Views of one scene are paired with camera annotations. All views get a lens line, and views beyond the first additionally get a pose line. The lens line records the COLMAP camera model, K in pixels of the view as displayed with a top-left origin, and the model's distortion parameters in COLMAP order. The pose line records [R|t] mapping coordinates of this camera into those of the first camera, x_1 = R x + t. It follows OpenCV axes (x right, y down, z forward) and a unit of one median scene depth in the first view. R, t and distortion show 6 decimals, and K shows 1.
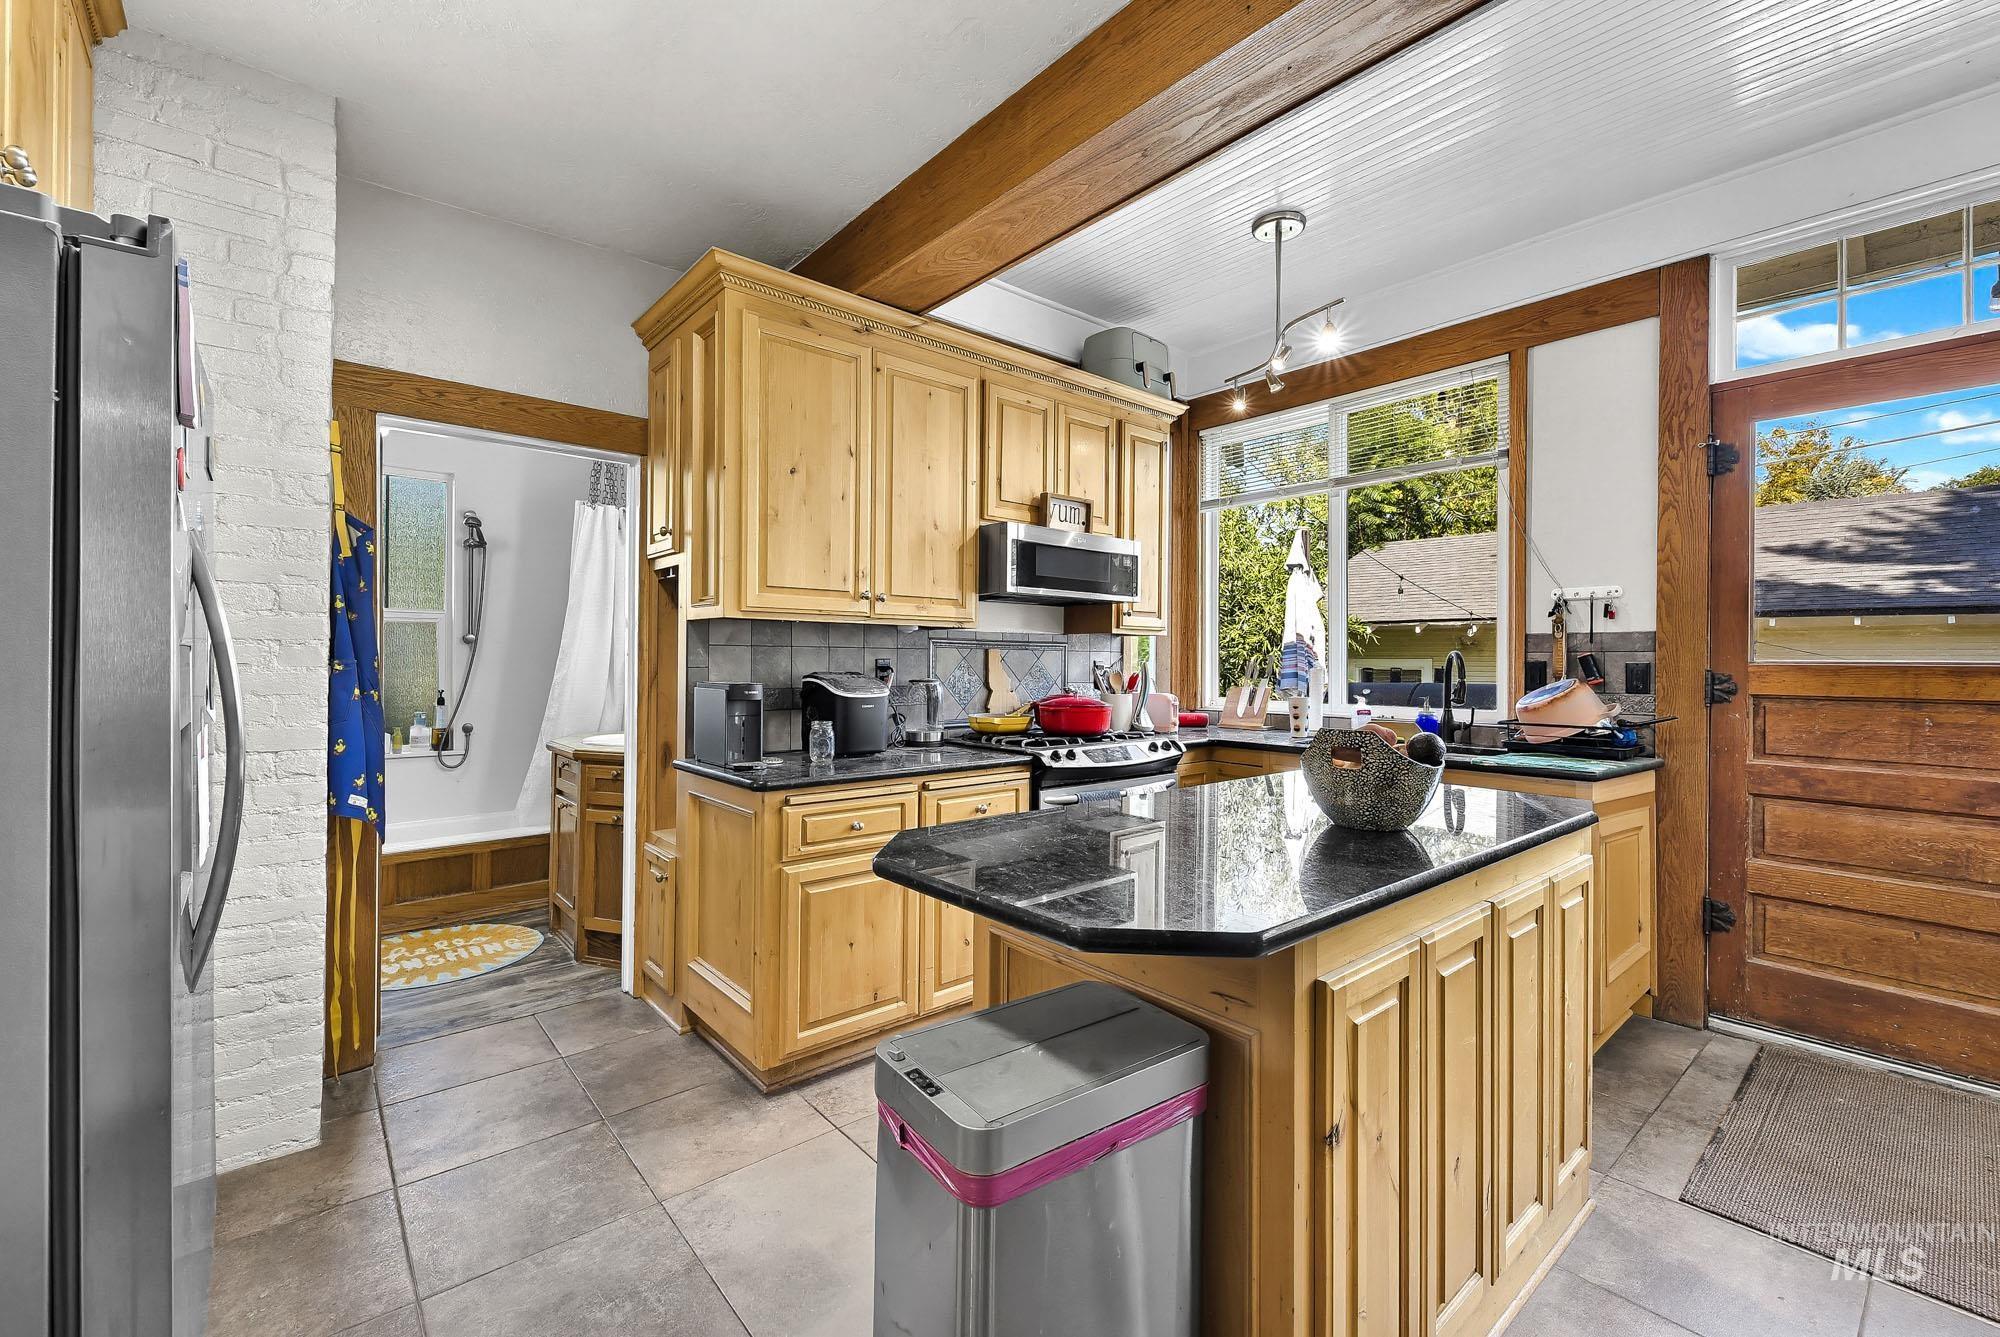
lens RADIAL K [[850.5, 0, 1002.0], [0, 850.5, 658.7], [0, 0, 1]] dist [-0.000729, 0.000015]
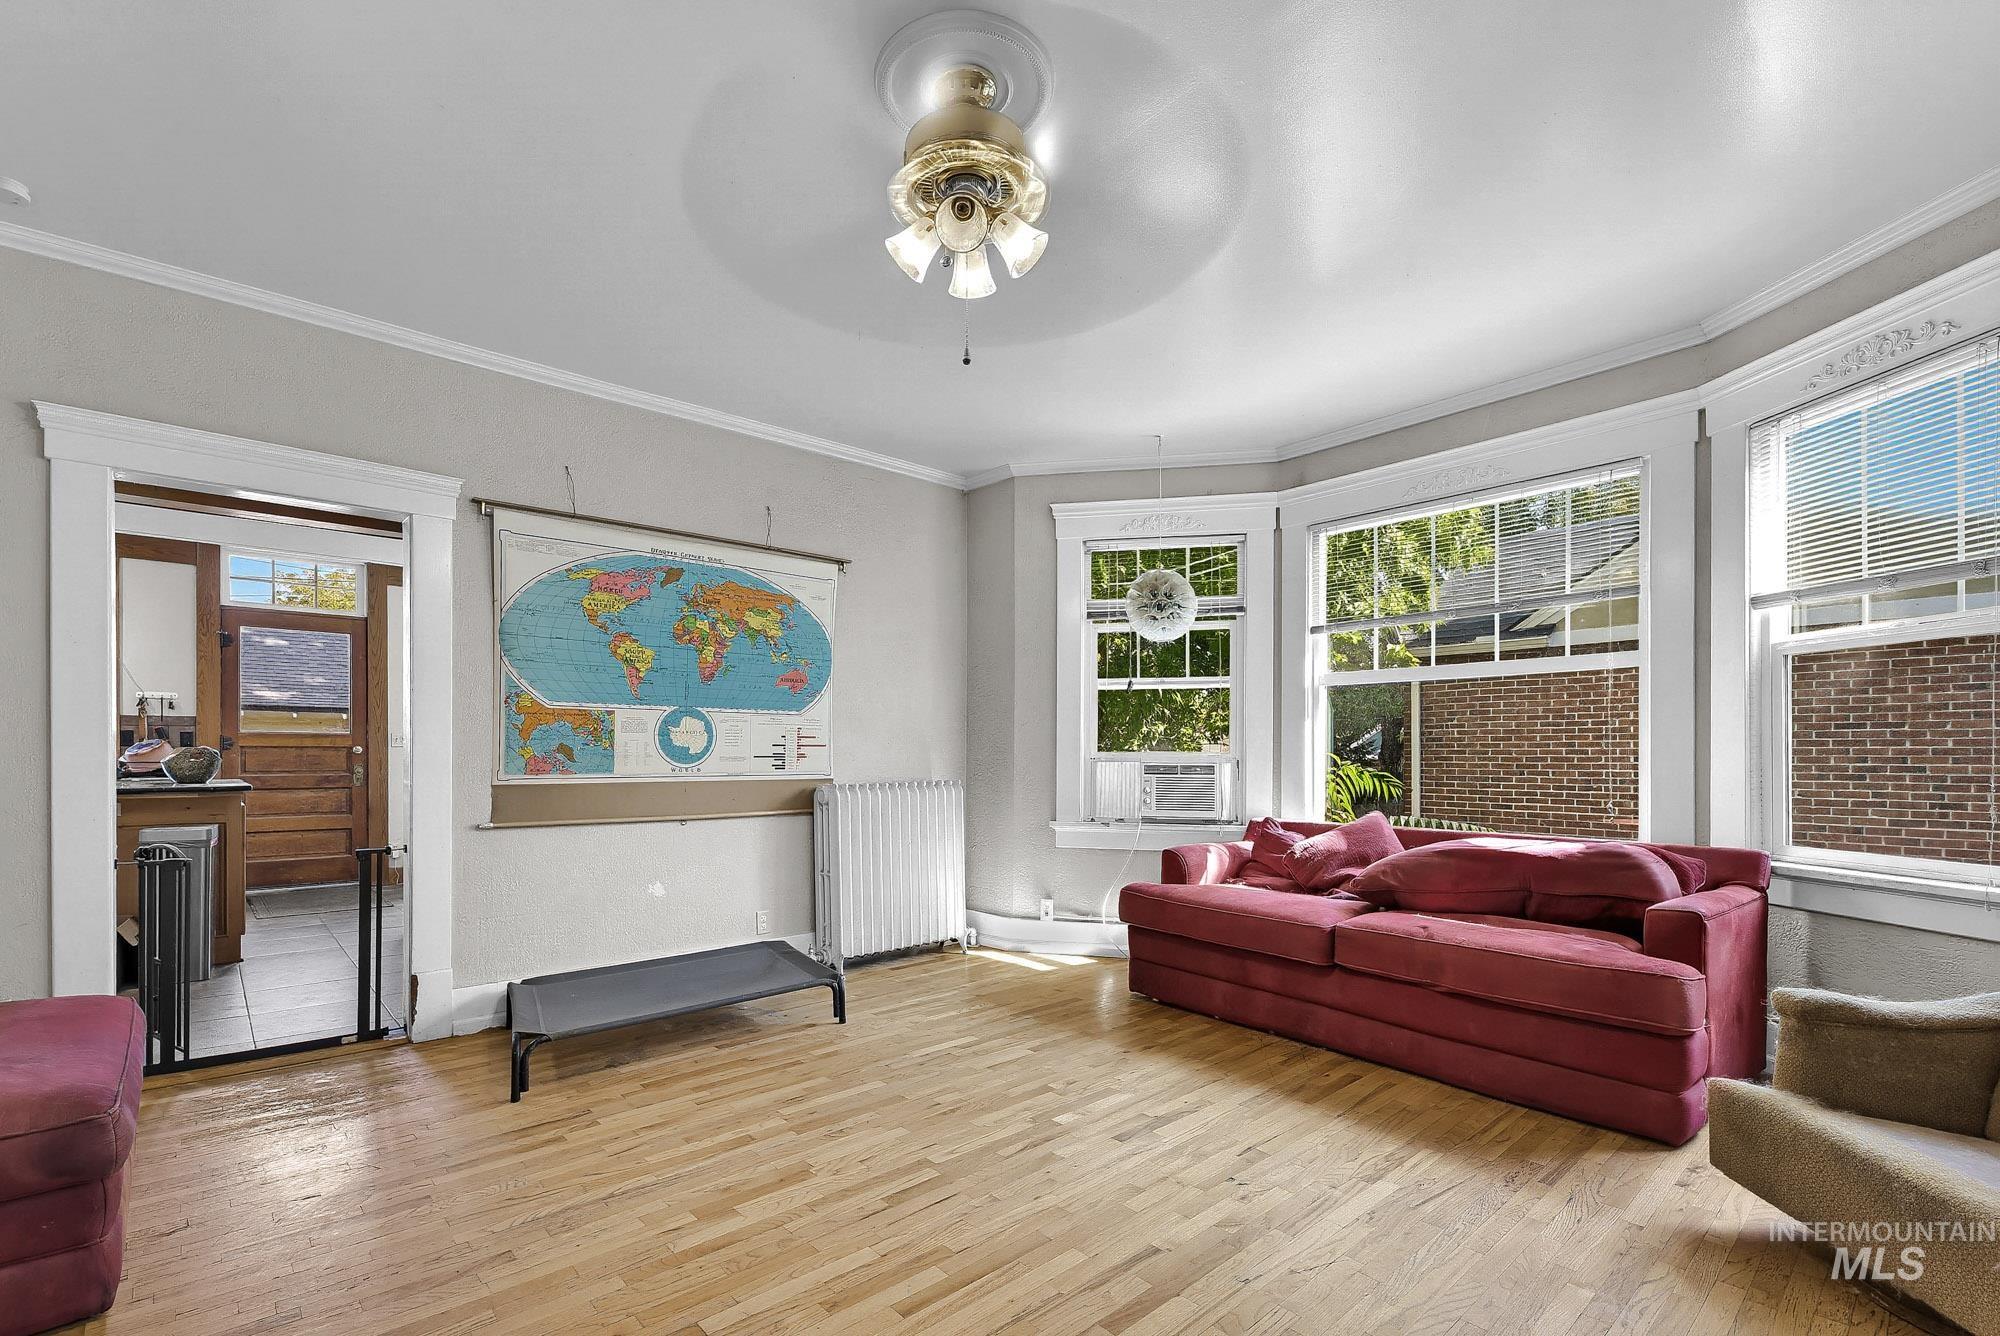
lens RADIAL K [[890.9, 0, 996.9], [0, 890.9, 745.8], [0, 0, 1]] dist [-0.000468, -0.000062]
pose [[-0.024595, -0.001182, 0.999697, -1.470119], [-0.002447, 0.999996, 0.001122, 0.032651], [-0.999695, -0.002418, -0.024598, -0.917930]]
